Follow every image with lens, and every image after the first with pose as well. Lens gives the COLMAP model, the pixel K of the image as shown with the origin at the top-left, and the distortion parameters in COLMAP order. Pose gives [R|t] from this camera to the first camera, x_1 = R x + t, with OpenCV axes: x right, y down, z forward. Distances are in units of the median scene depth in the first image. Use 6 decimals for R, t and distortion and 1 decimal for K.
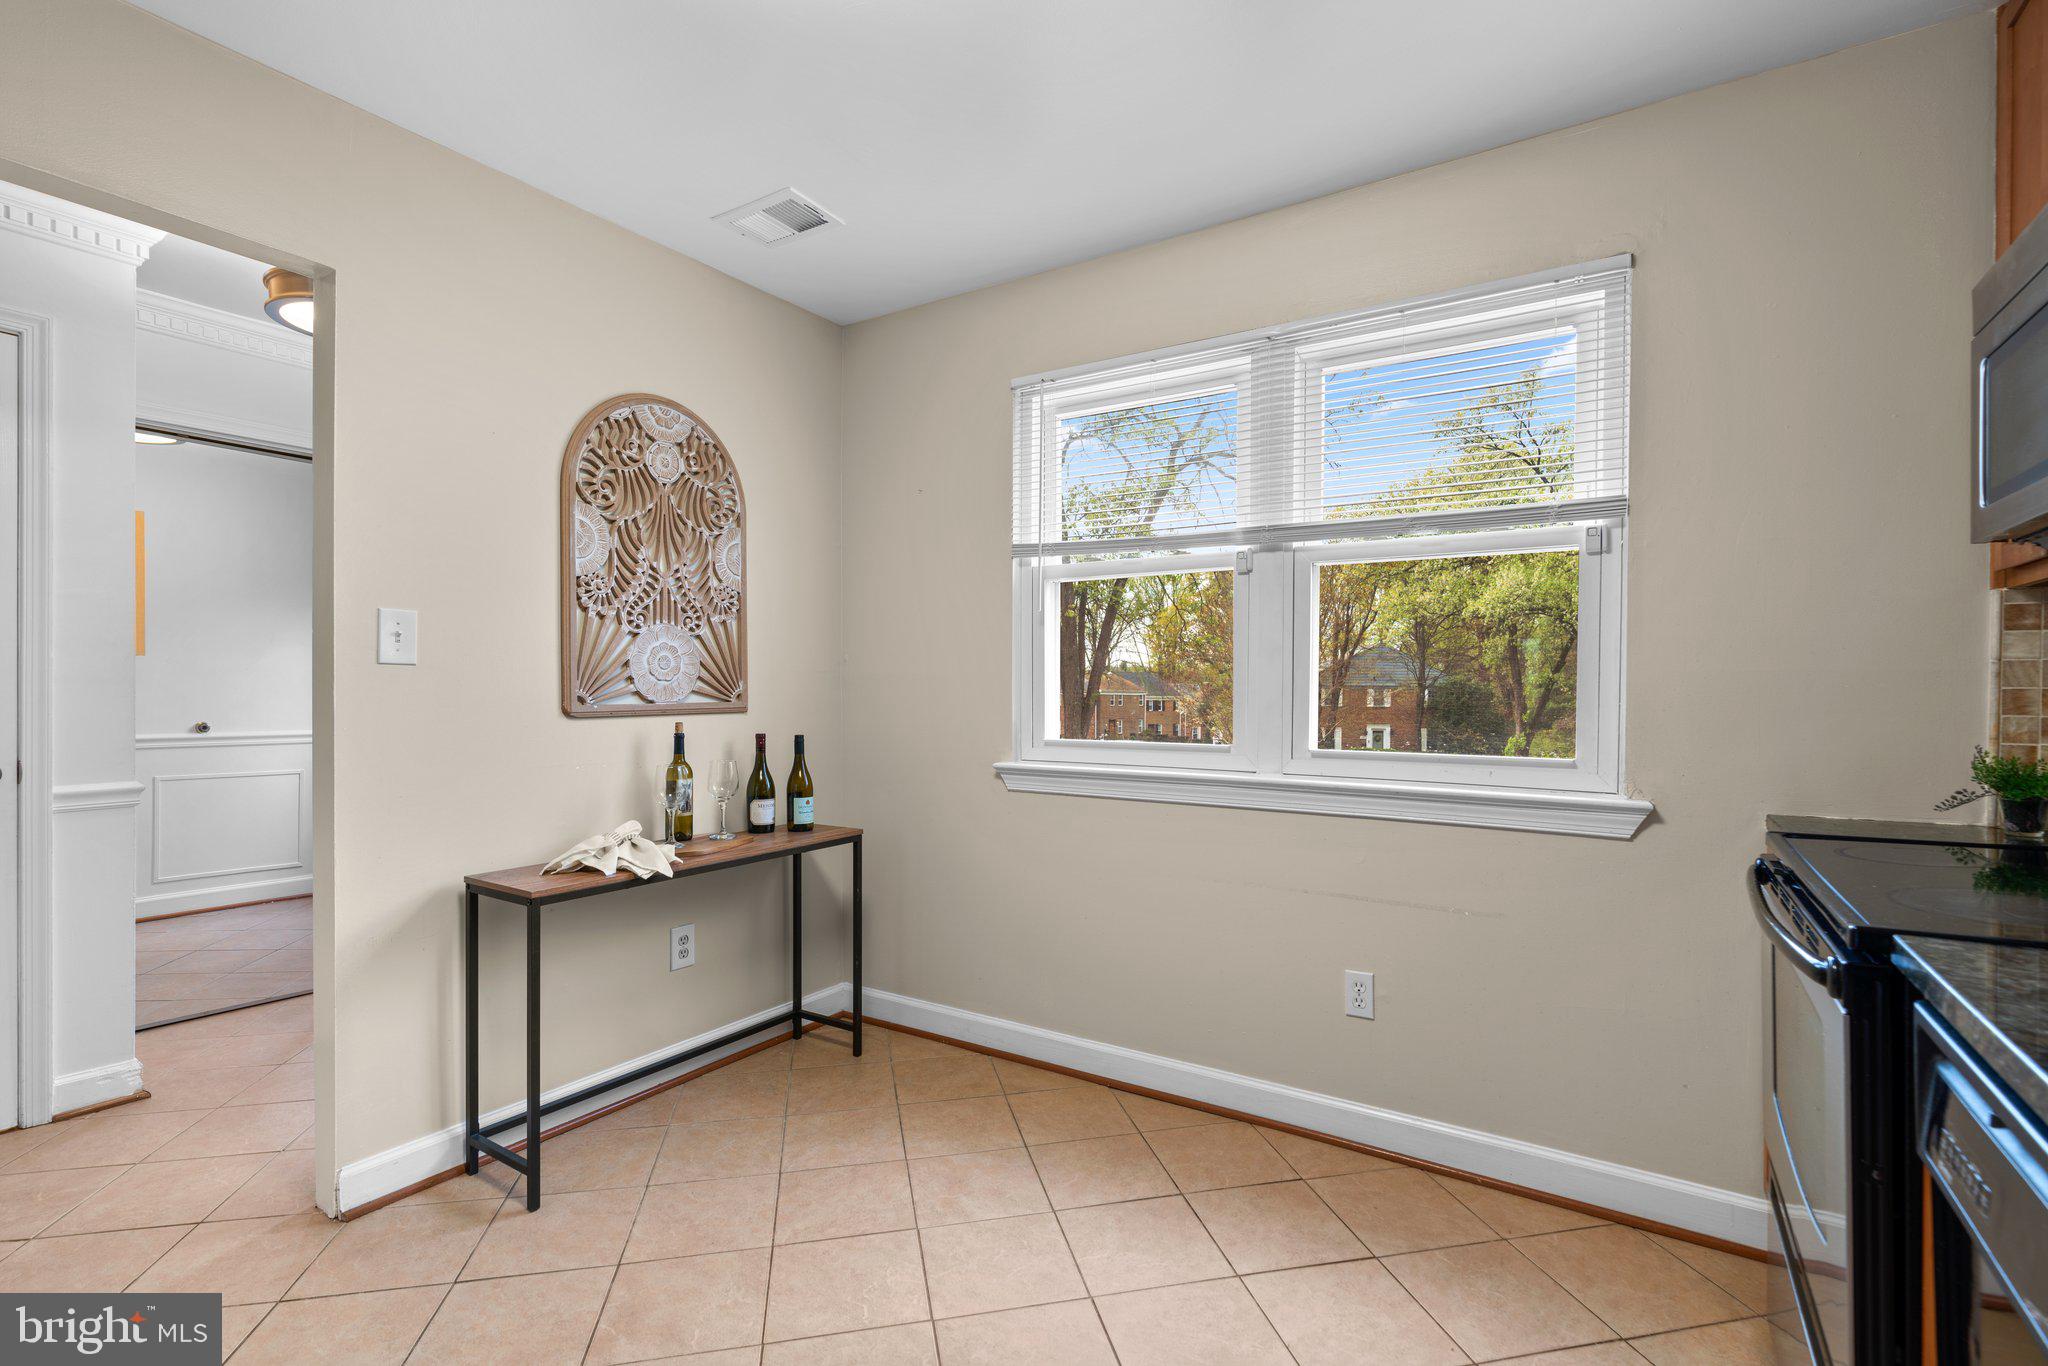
lens RADIAL K [[947.5, 0, 1022.1], [0, 947.5, 707.3], [0, 0, 1]] dist [-0.000994, -0.000129]
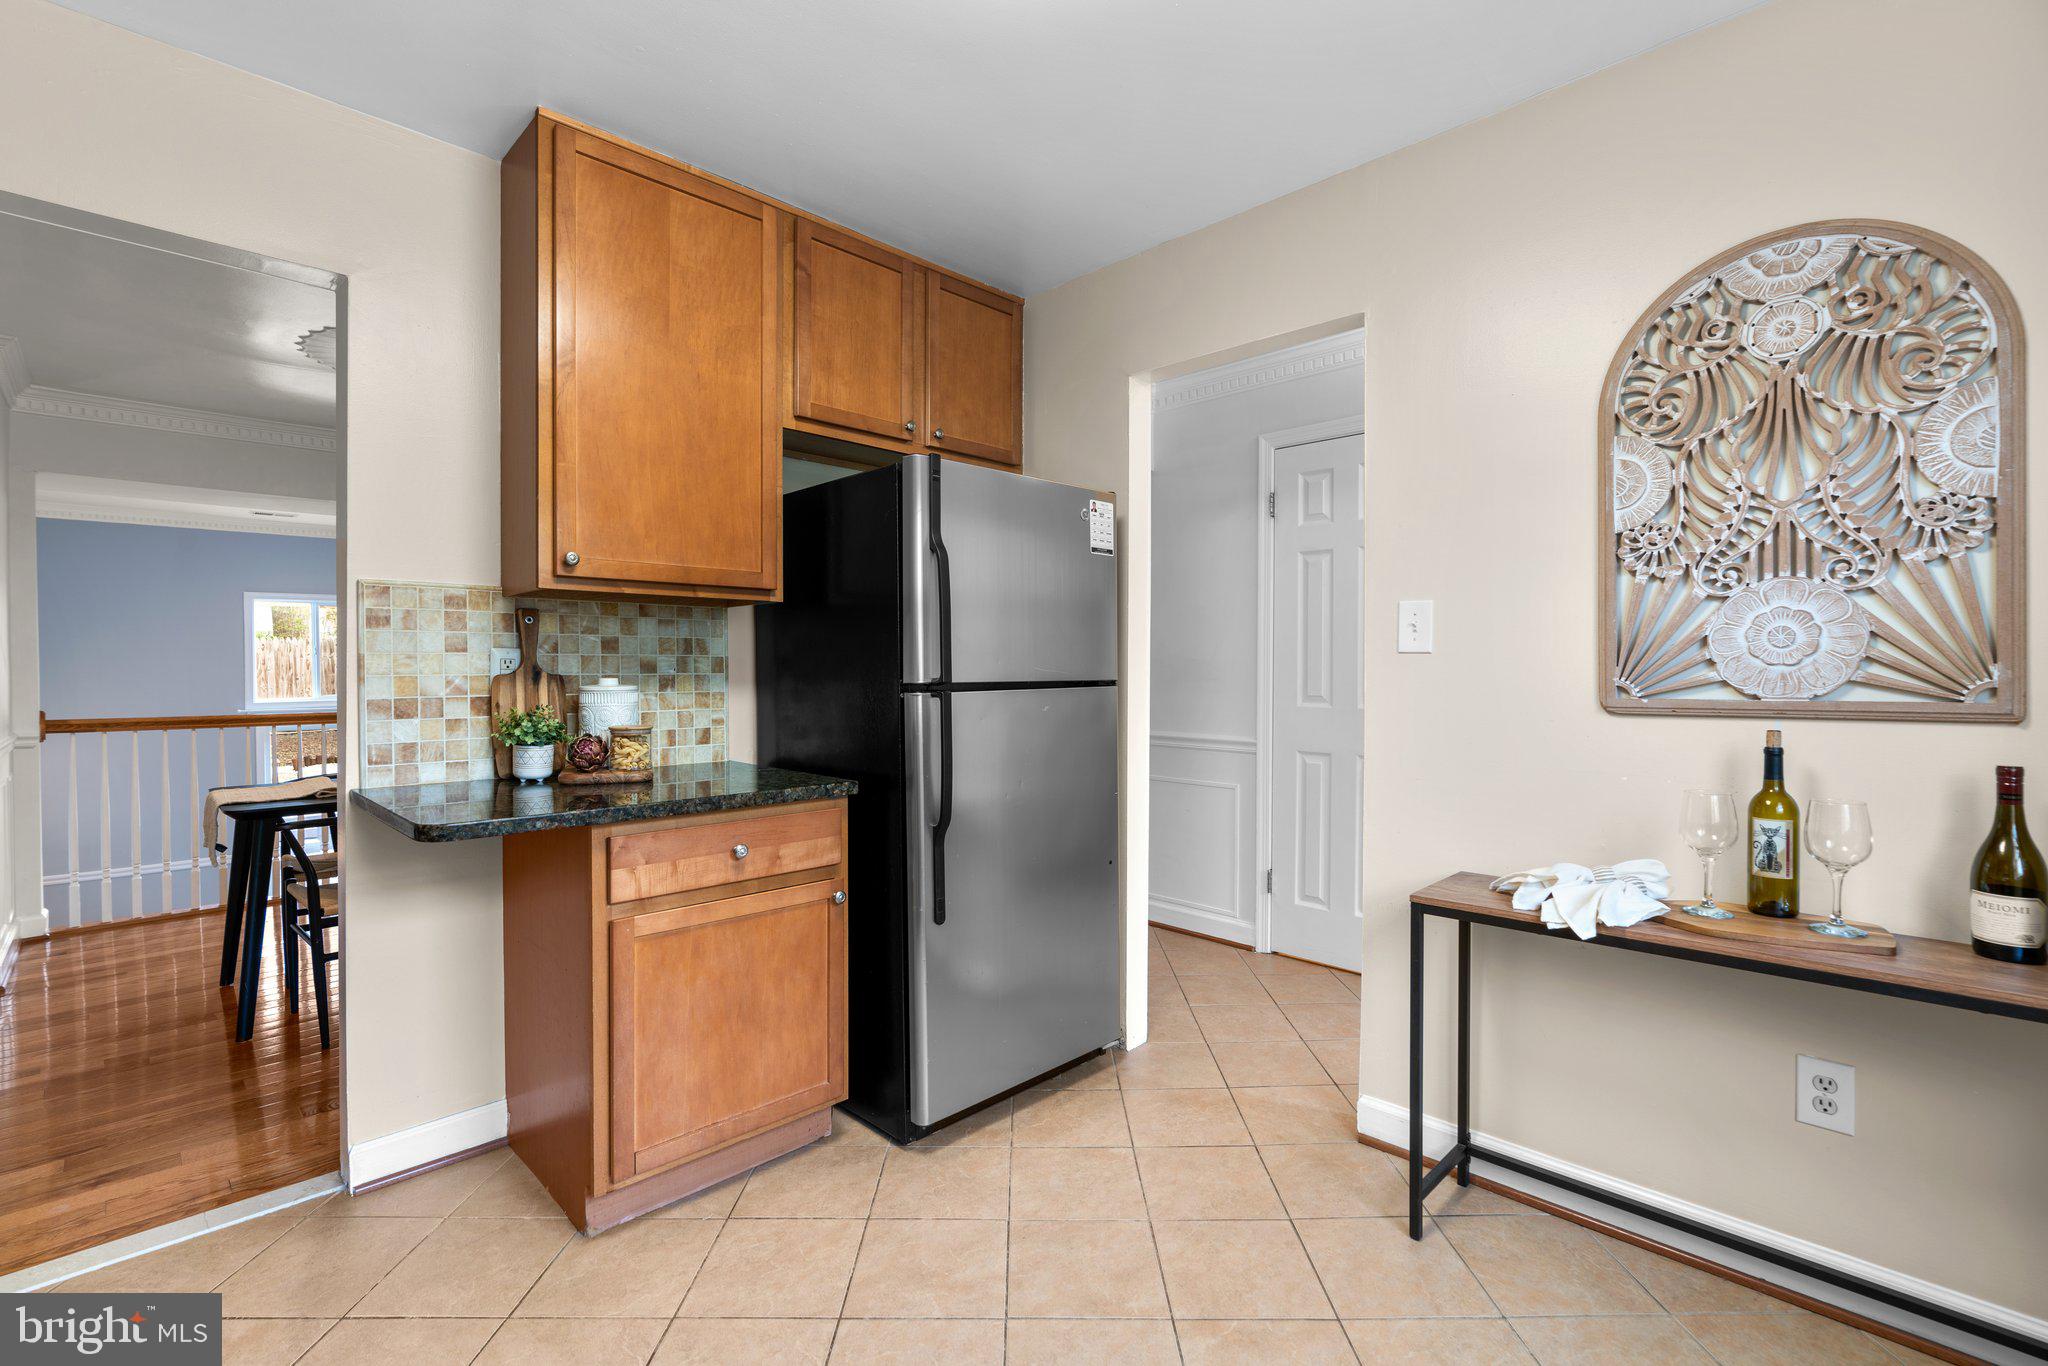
lens RADIAL K [[923.3, 0, 1032.5], [0, 923.3, 676.2], [0, 0, 1]] dist [-0.003352, -0.000076]
pose [[-0.205351, 0.005136, -0.978675, 0.354167], [-0.018736, 0.999782, 0.009178, -0.017005], [0.978509, 0.020221, -0.205210, 0.646237]]
